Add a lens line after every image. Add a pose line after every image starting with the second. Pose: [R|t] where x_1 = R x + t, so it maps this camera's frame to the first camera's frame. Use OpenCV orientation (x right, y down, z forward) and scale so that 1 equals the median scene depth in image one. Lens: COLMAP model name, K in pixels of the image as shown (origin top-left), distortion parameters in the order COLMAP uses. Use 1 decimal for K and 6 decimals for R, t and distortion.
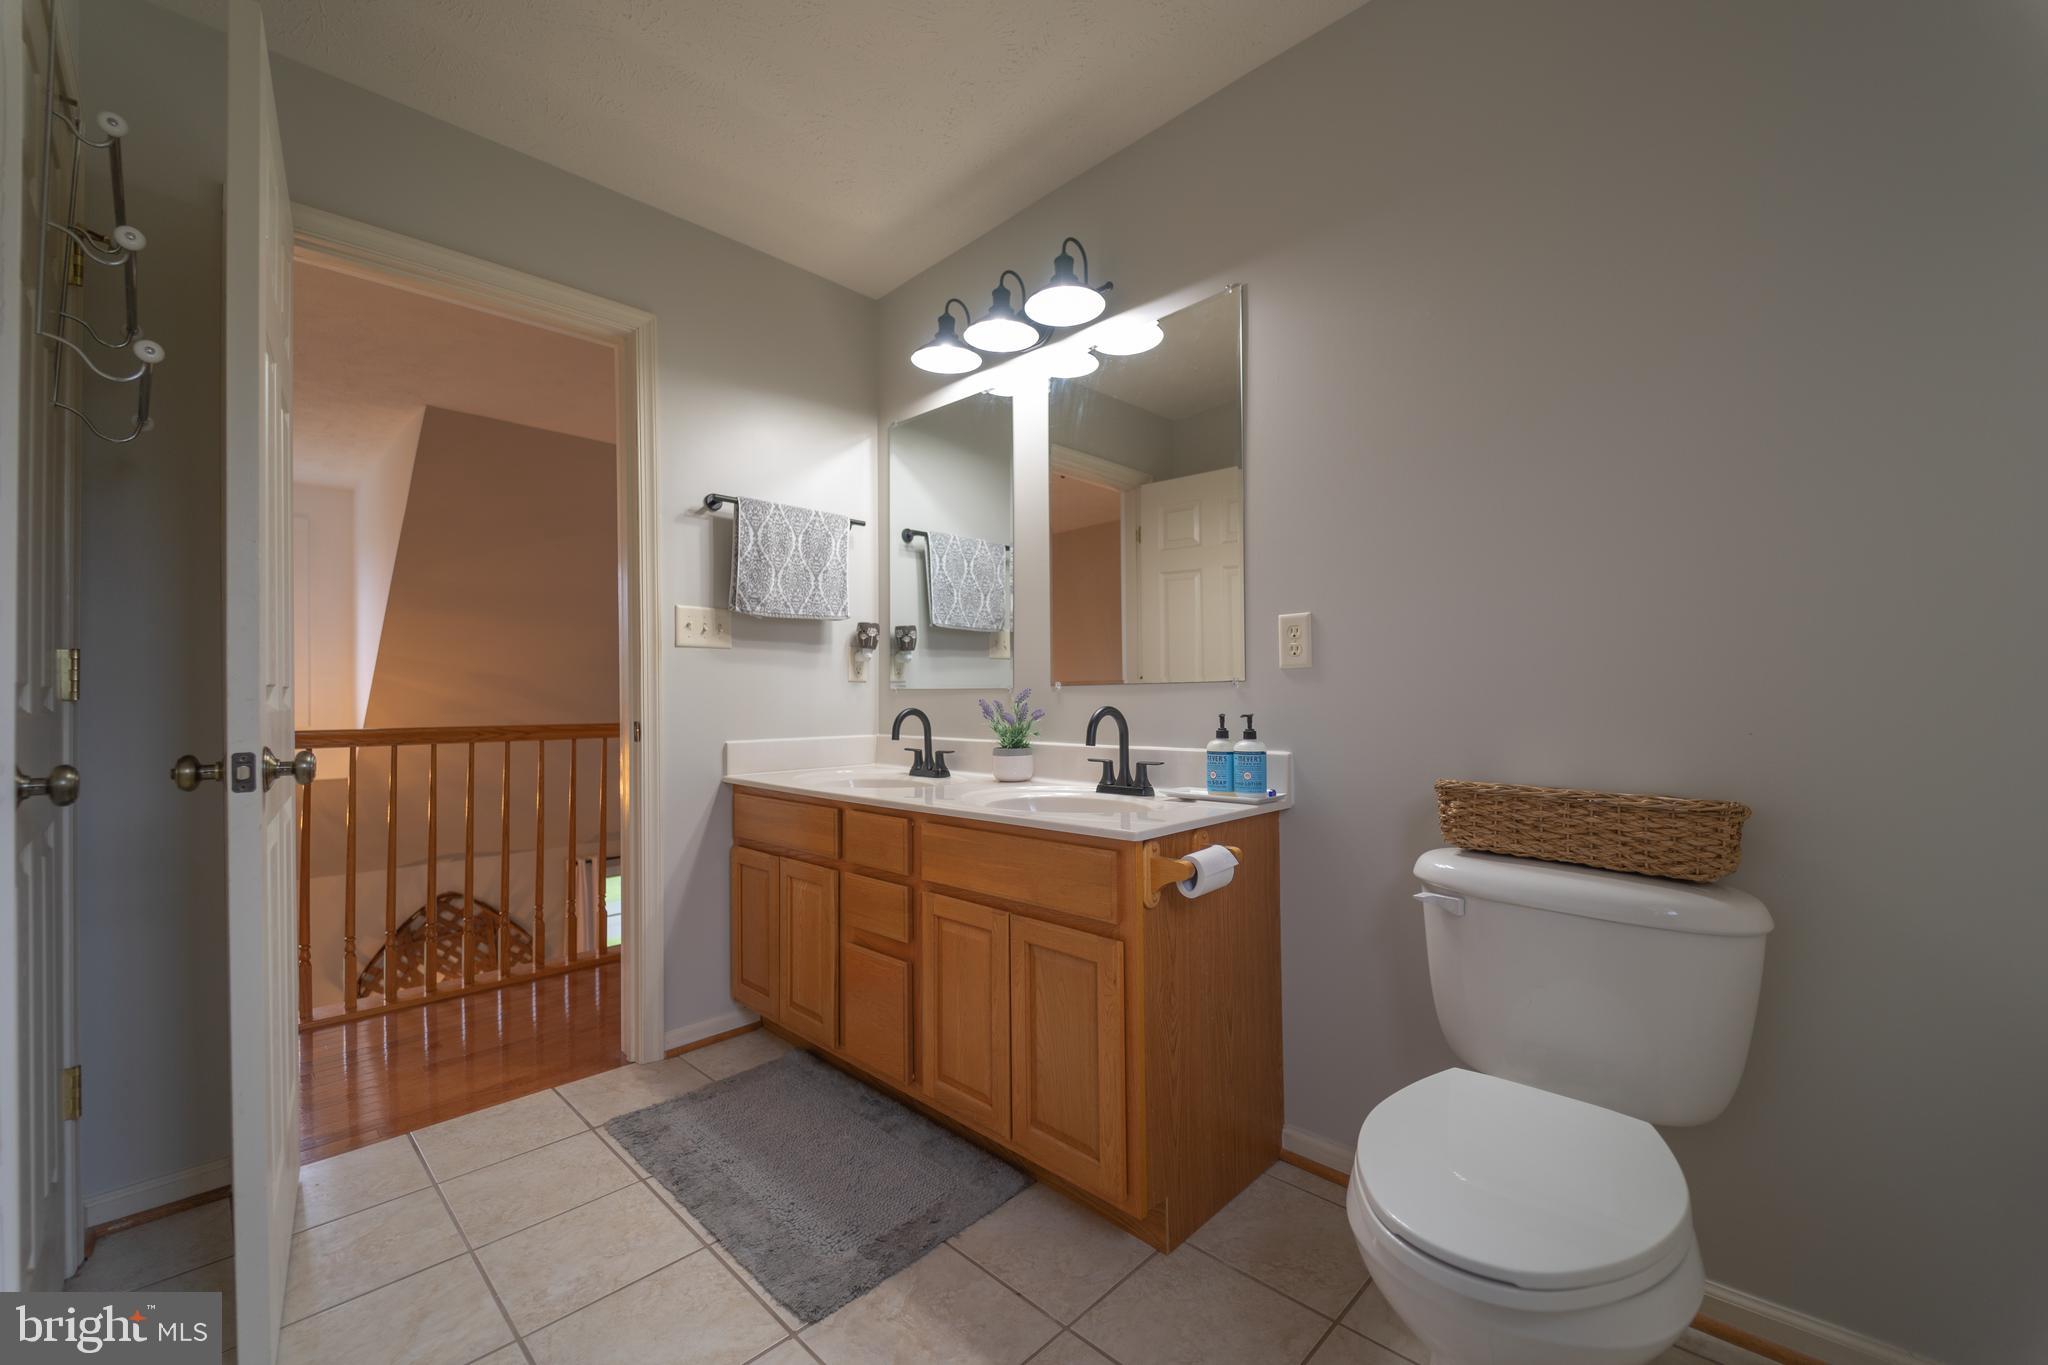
lens RADIAL K [[811.3, 0, 1029.7], [0, 811.3, 688.7], [0, 0, 1]] dist [0.019214, -0.014826]
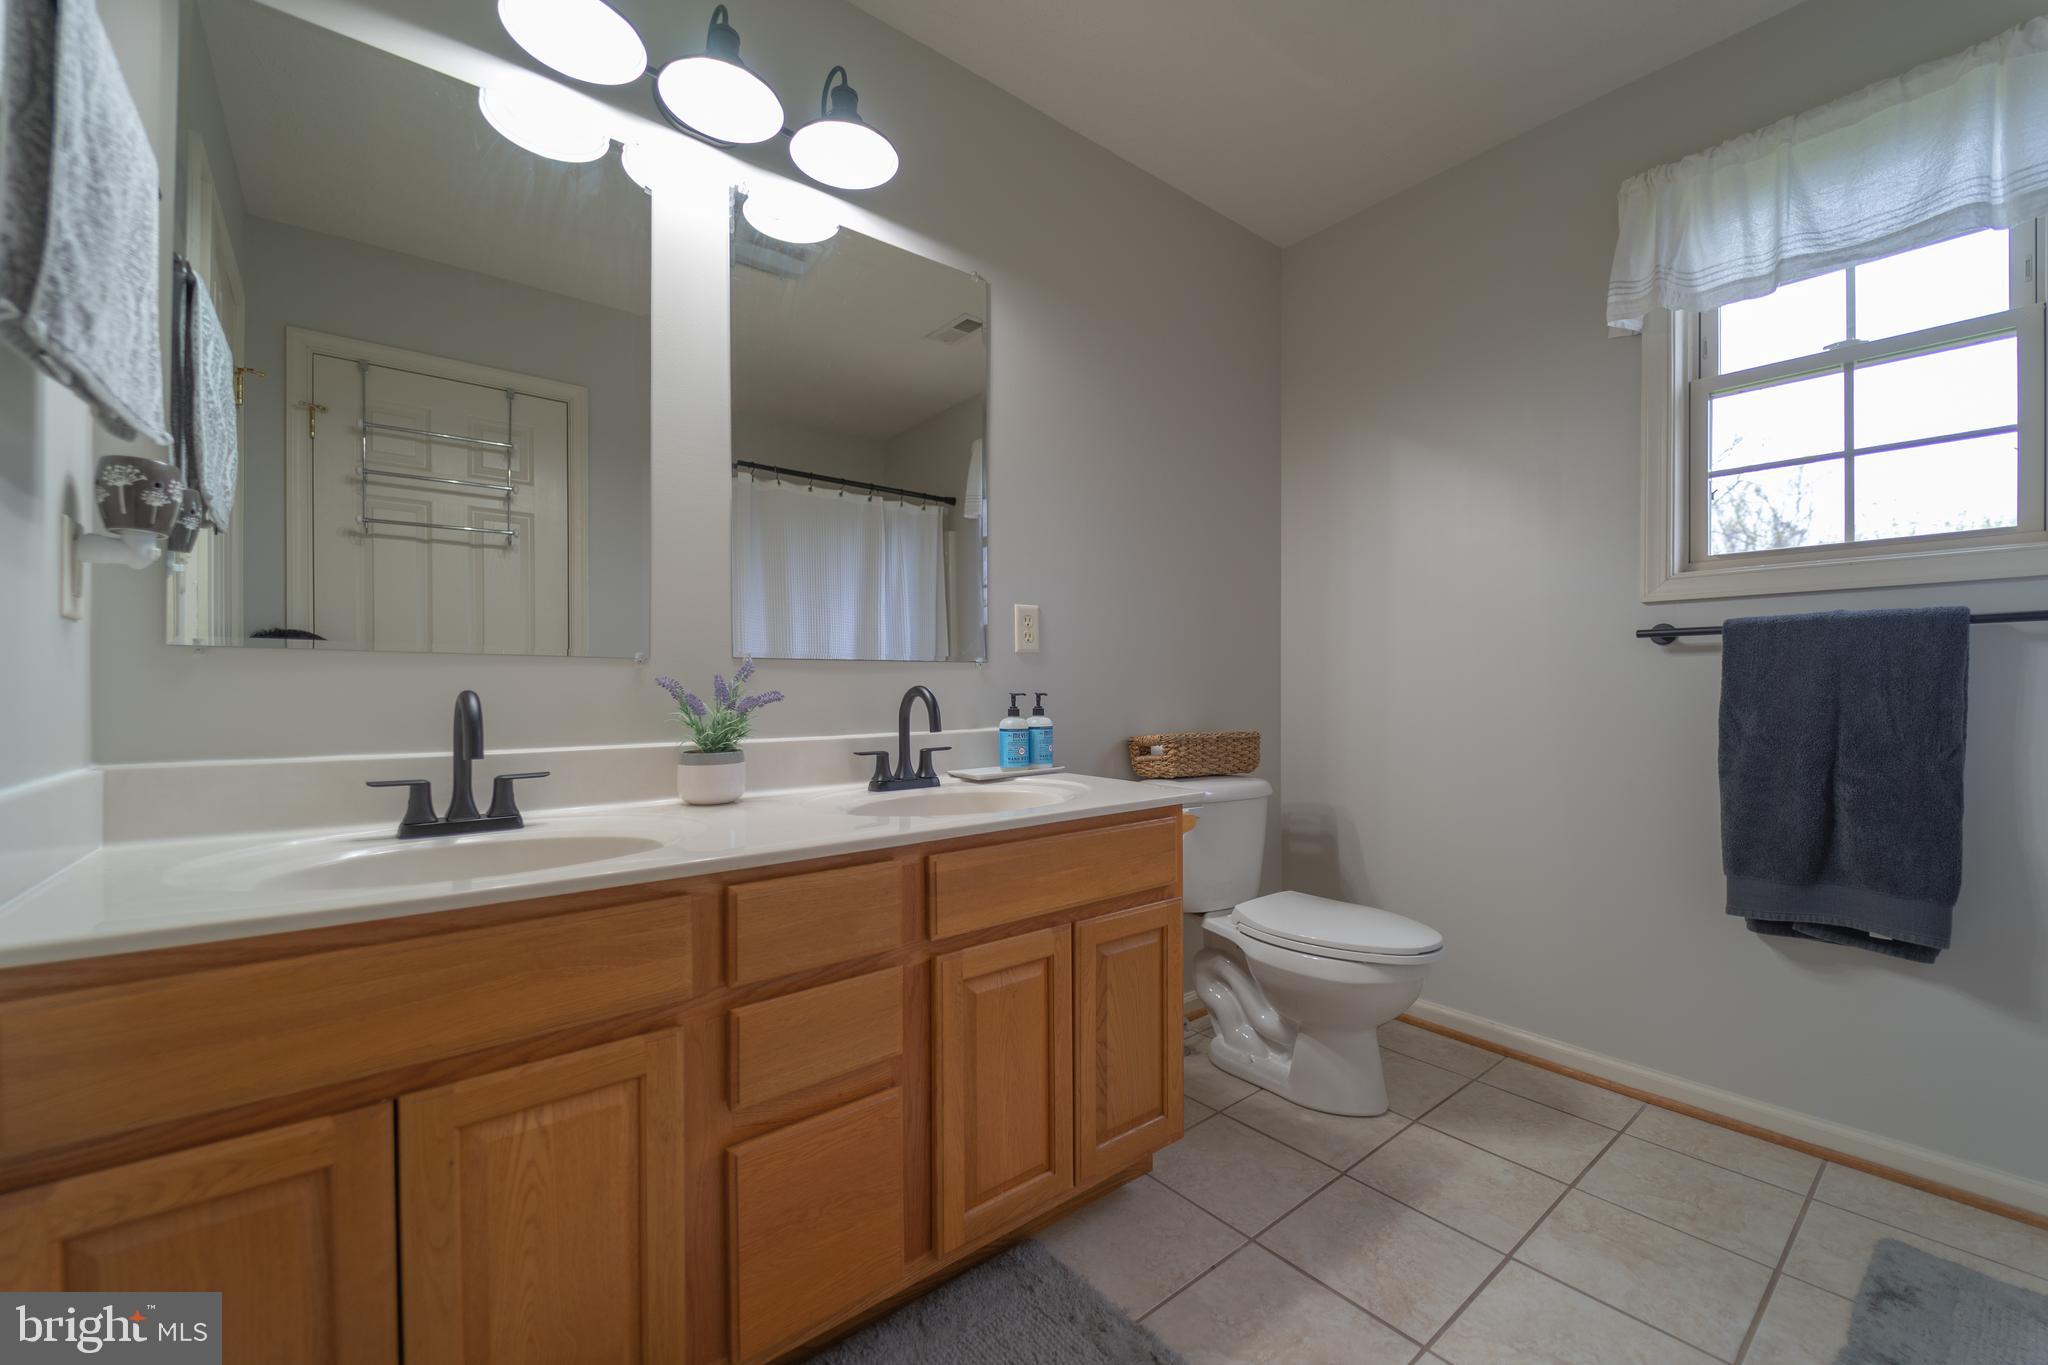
lens RADIAL K [[811.3, 0, 1029.7], [0, 811.3, 688.7], [0, 0, 1]] dist [0.019214, -0.014826]
pose [[0.116641, 0.004502, 0.993164, -0.789780], [-0.009055, 0.999953, -0.003470, 0.028640], [-0.993133, -0.008588, 0.116677, 0.847176]]
